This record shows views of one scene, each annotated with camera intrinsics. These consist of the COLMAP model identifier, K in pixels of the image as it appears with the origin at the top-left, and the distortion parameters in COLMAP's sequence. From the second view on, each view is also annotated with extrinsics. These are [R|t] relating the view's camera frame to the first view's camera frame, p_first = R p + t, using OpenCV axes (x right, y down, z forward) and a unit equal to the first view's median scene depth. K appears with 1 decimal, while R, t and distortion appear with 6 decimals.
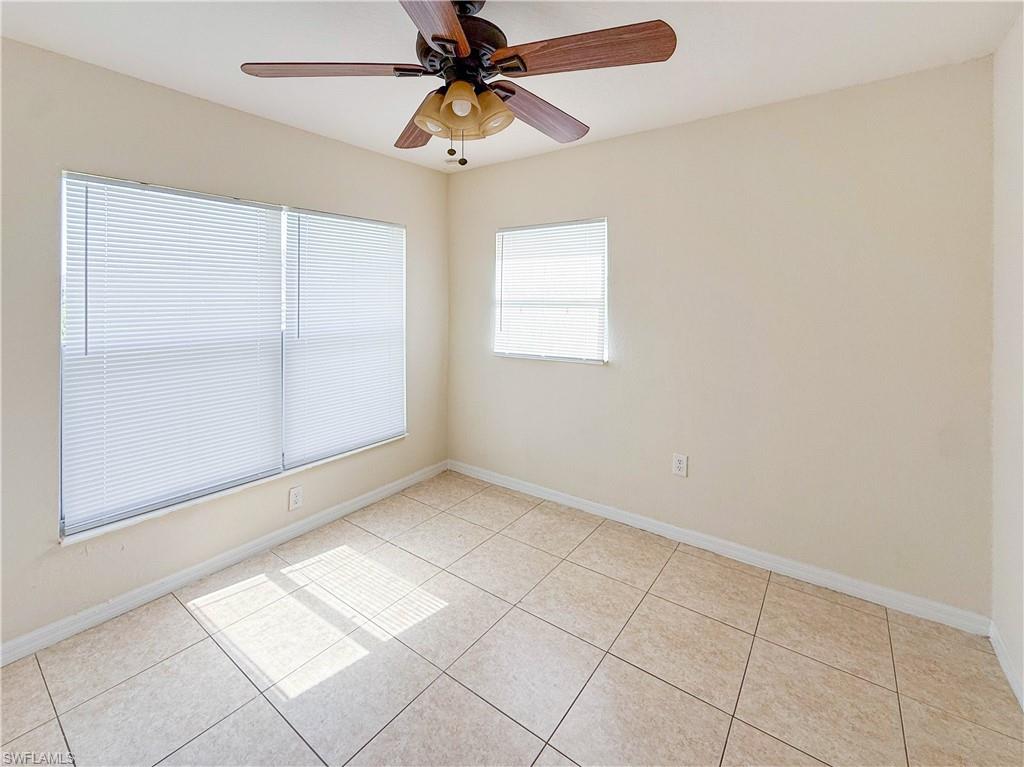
lens RADIAL K [[414.7, 0, 484.7], [0, 414.7, 391.1], [0, 0, 1]] dist [-0.011312, -0.000781]
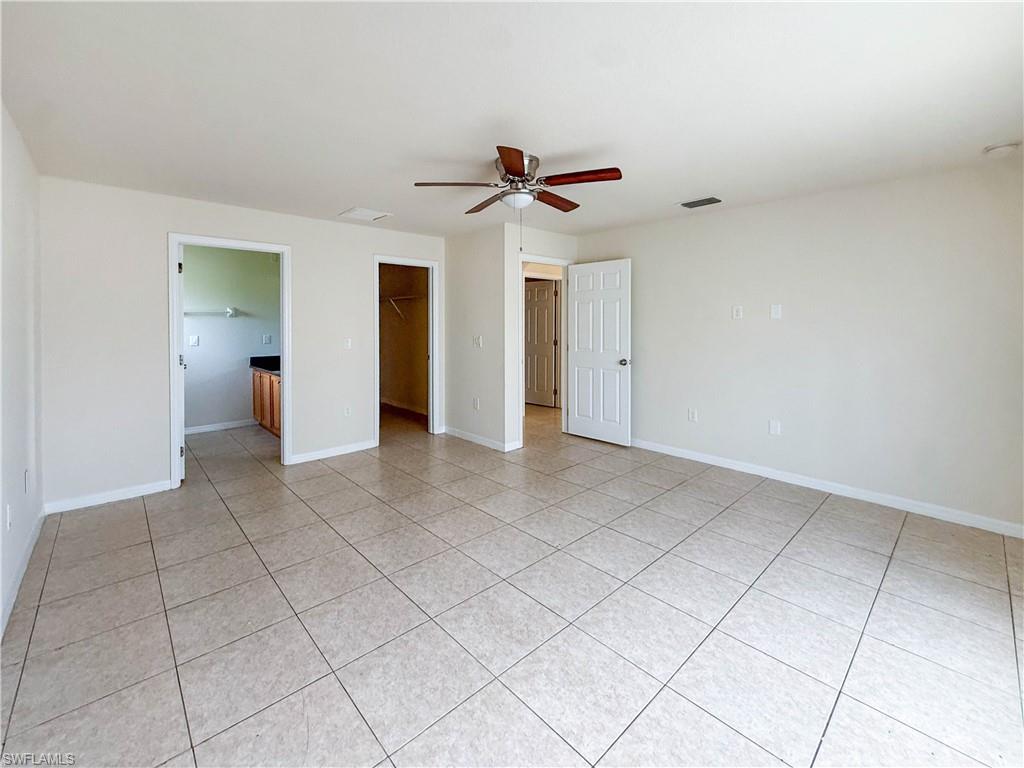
lens RADIAL K [[414.7, 0, 505.2], [0, 414.7, 388.1], [0, 0, 1]] dist [-0.011312, -0.000781]
pose [[0.983401, 0.026051, -0.179566, 0.091420], [-0.037591, 0.997420, -0.061166, 0.016143], [0.177509, 0.066901, 0.981843, -0.064301]]
